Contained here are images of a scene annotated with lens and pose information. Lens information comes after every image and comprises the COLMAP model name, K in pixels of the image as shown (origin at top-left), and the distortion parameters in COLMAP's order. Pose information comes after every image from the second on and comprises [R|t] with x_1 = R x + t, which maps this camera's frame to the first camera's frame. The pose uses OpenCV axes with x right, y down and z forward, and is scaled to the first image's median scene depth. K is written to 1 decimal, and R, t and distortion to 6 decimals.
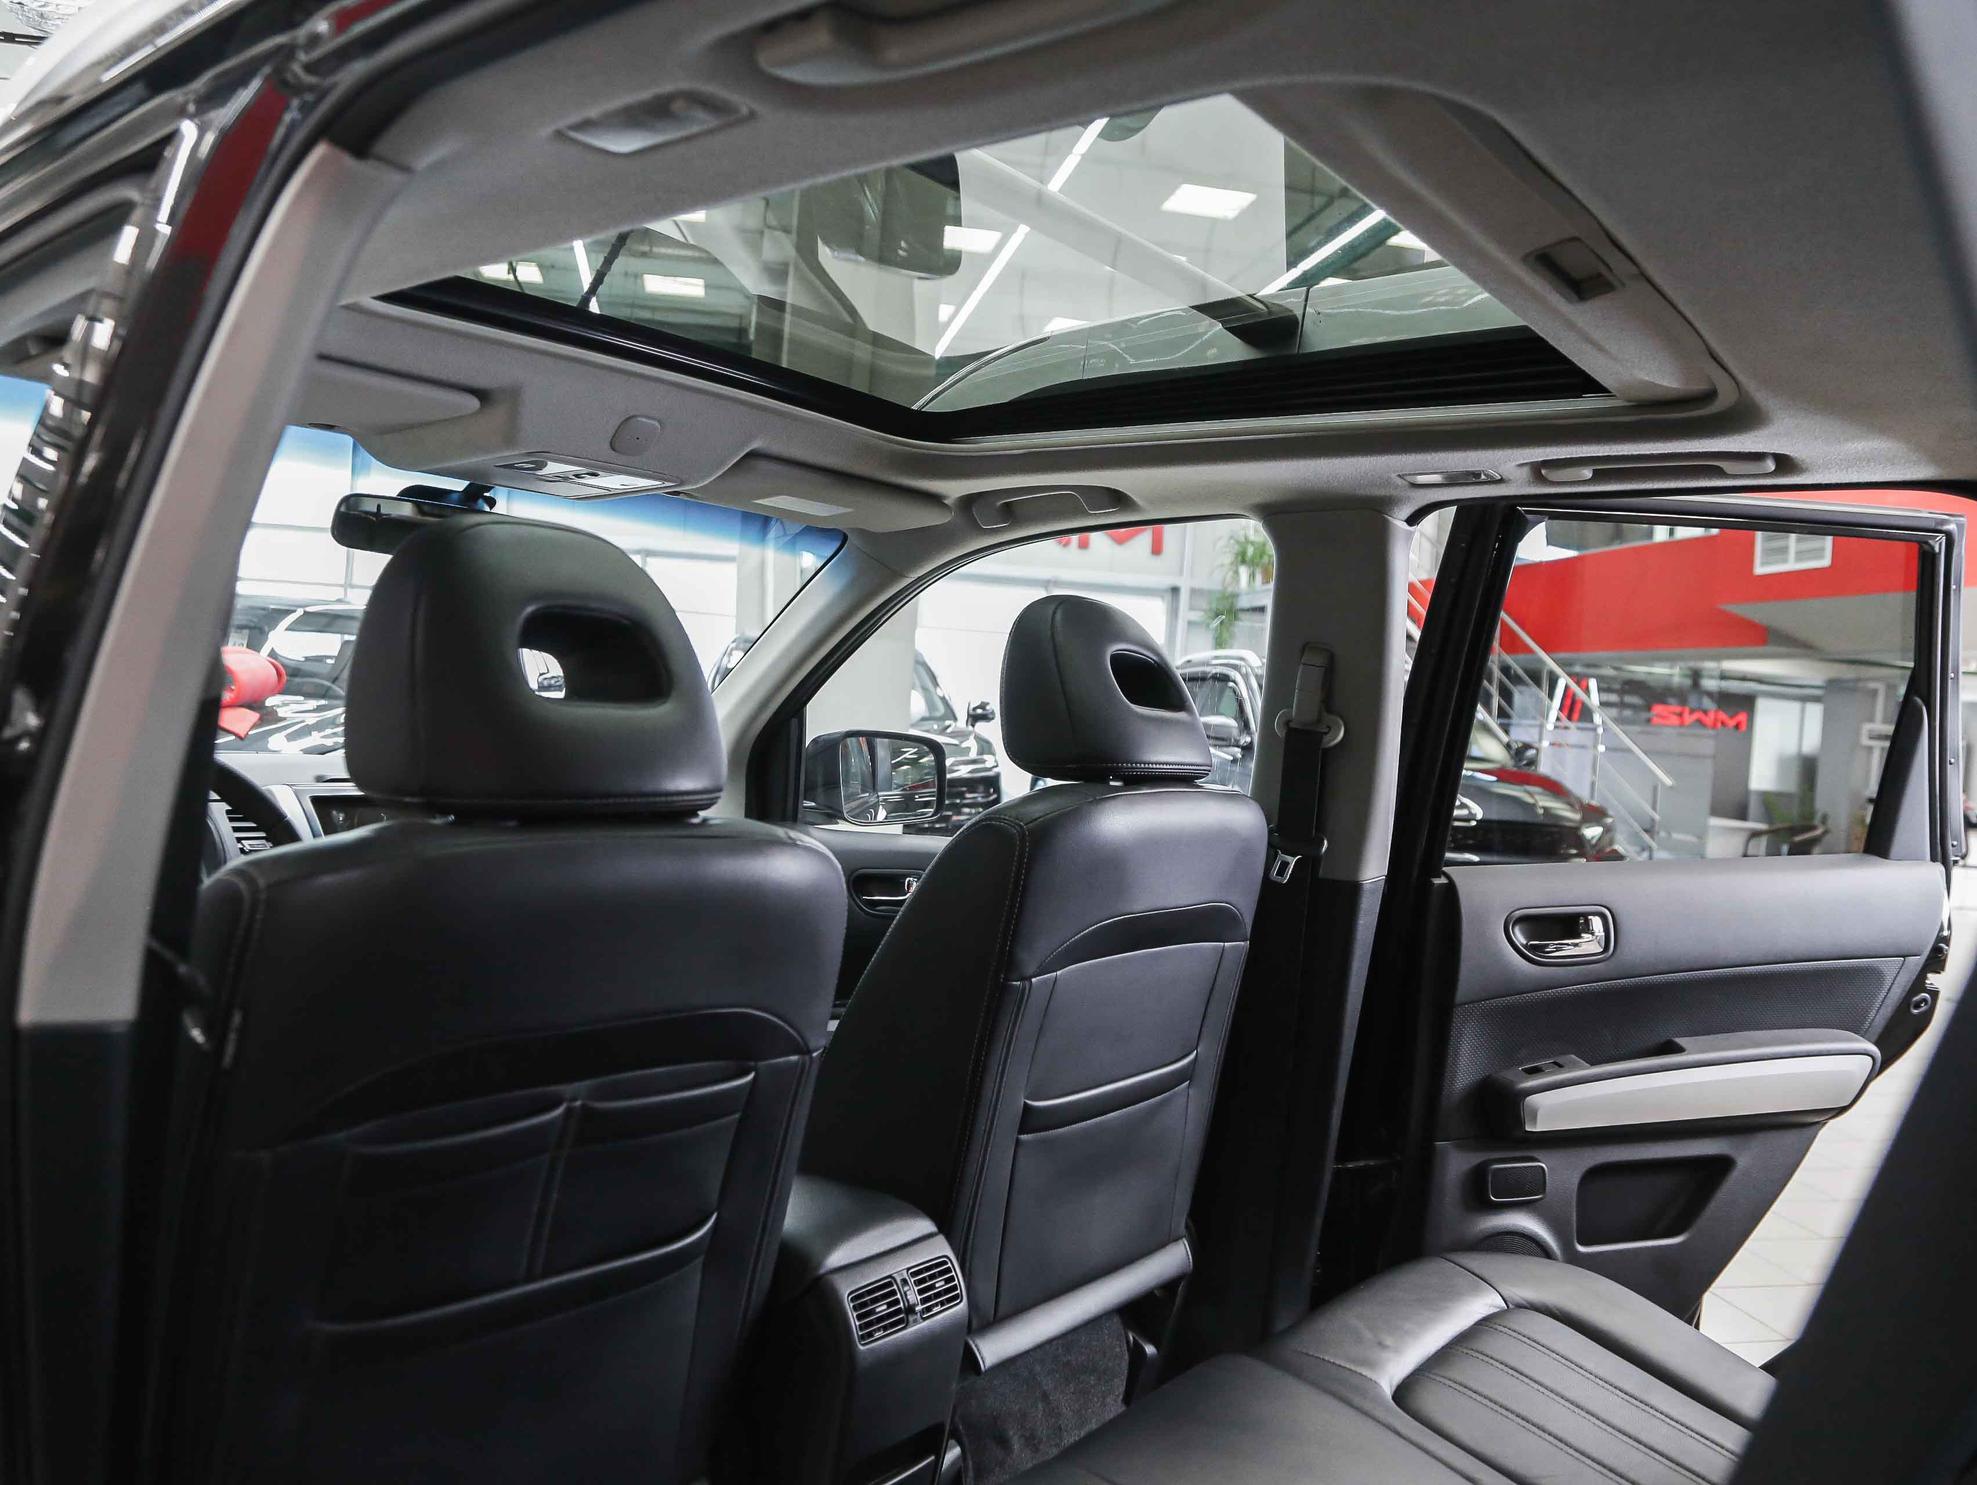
lens RADIAL K [[1551.2, 0, 983.1], [0, 1551.2, 762.1], [0, 0, 1]] dist [-0.096214, 0.025381]
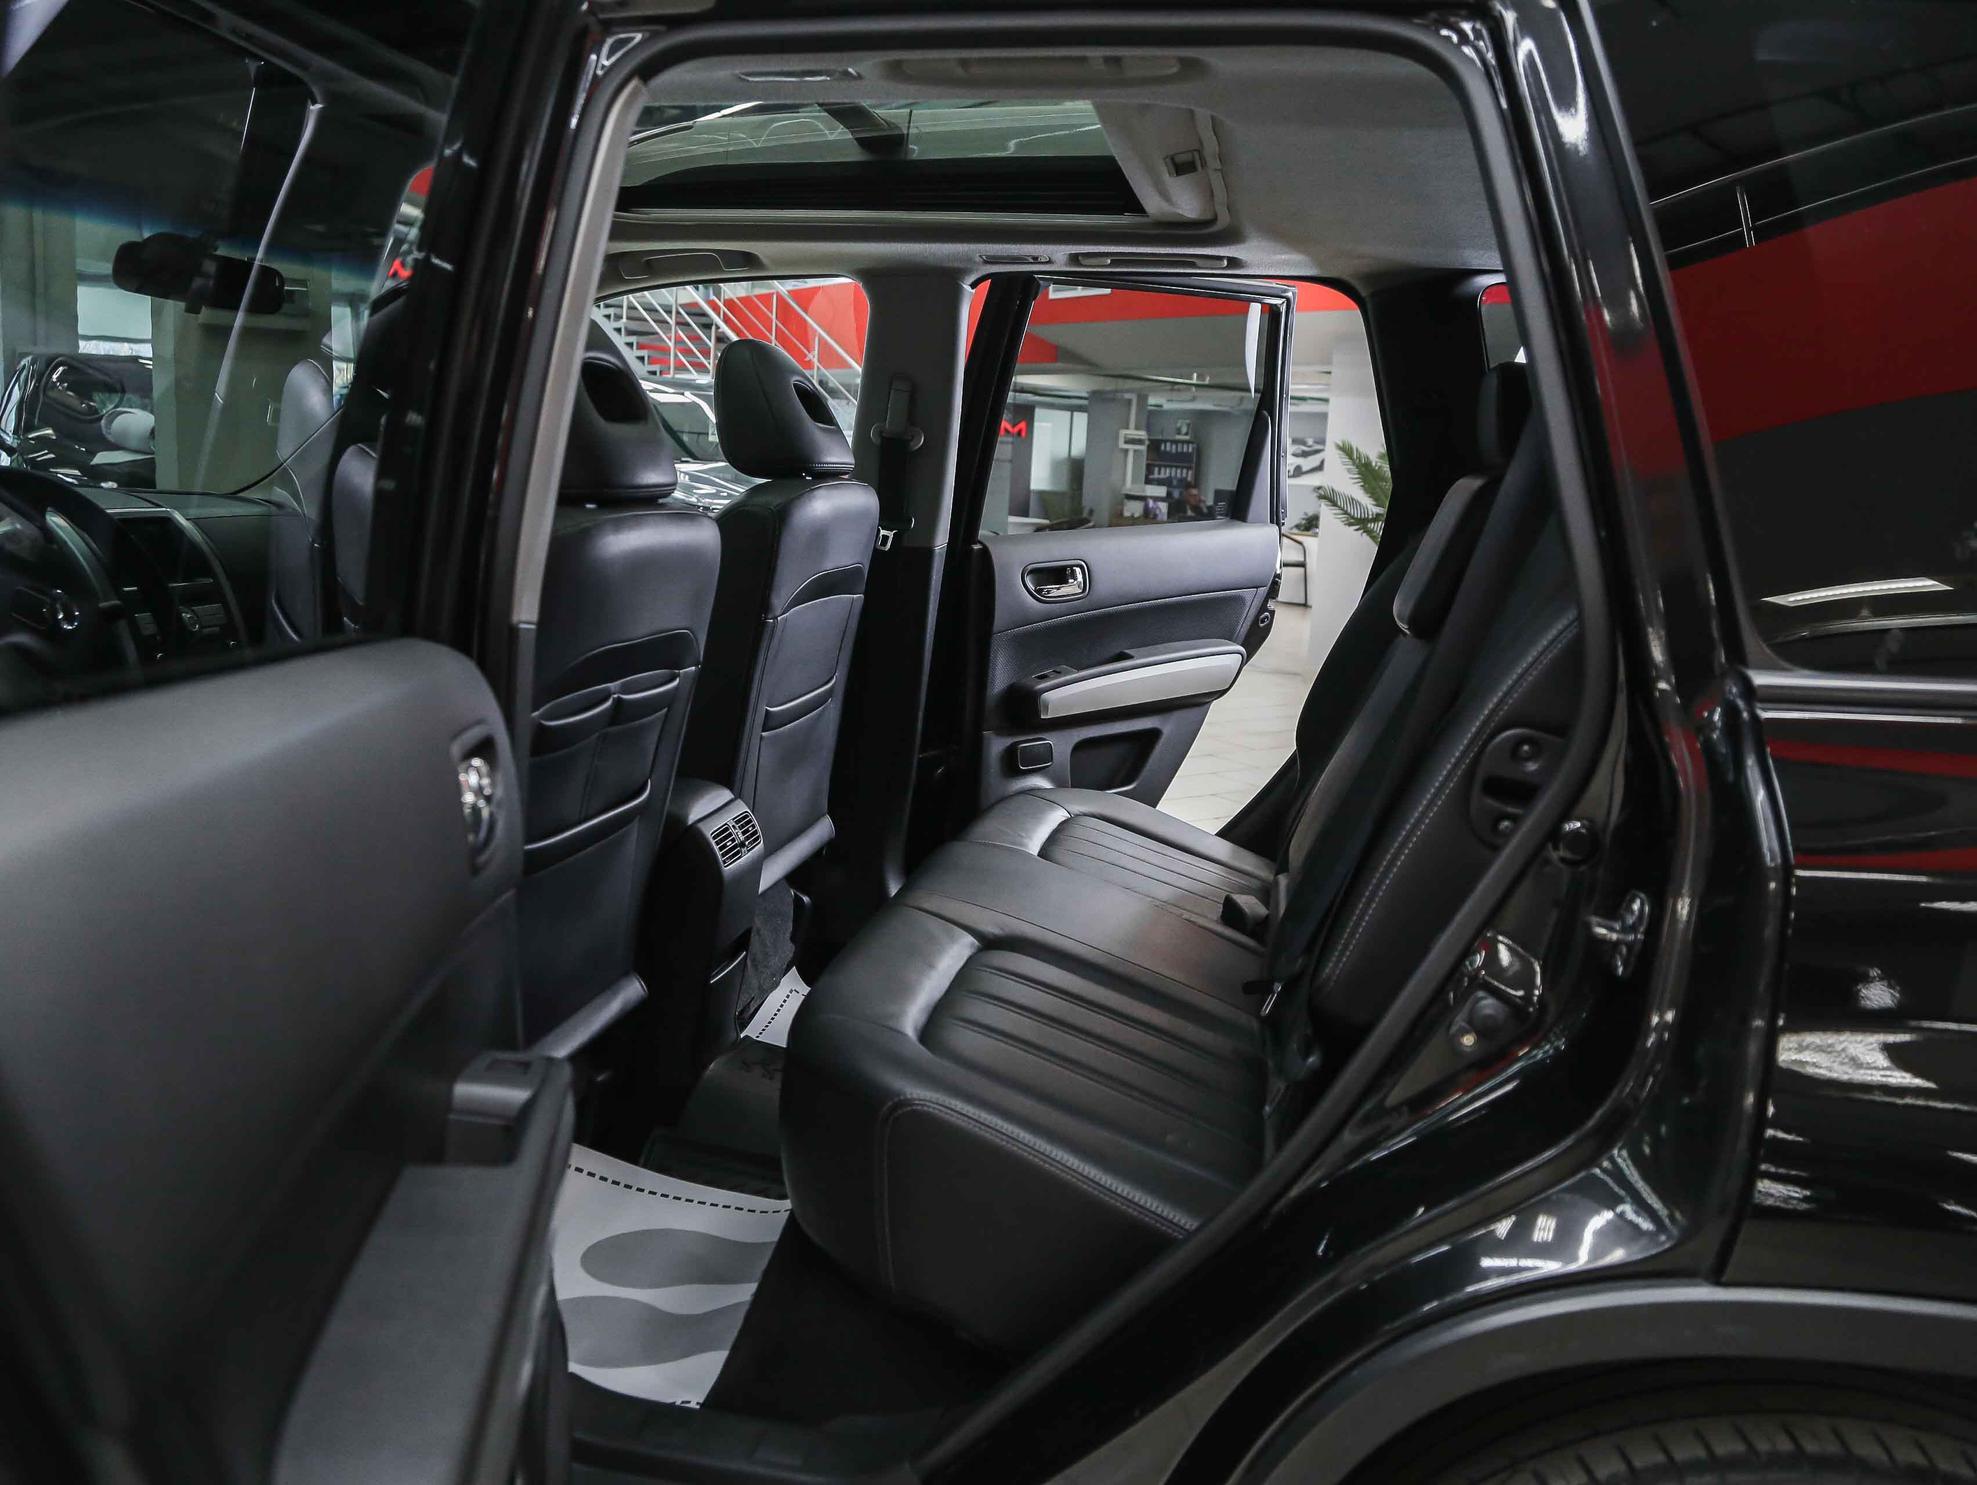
lens RADIAL K [[1551.2, 0, 995.0], [0, 1551.2, 732.6], [0, 0, 1]] dist [-0.096214, 0.025381]
pose [[0.892513, -0.097858, 0.440278, -0.332689], [0.024686, 0.985314, 0.168957, 0.006808], [-0.450346, -0.139928, 0.881821, -0.276957]]
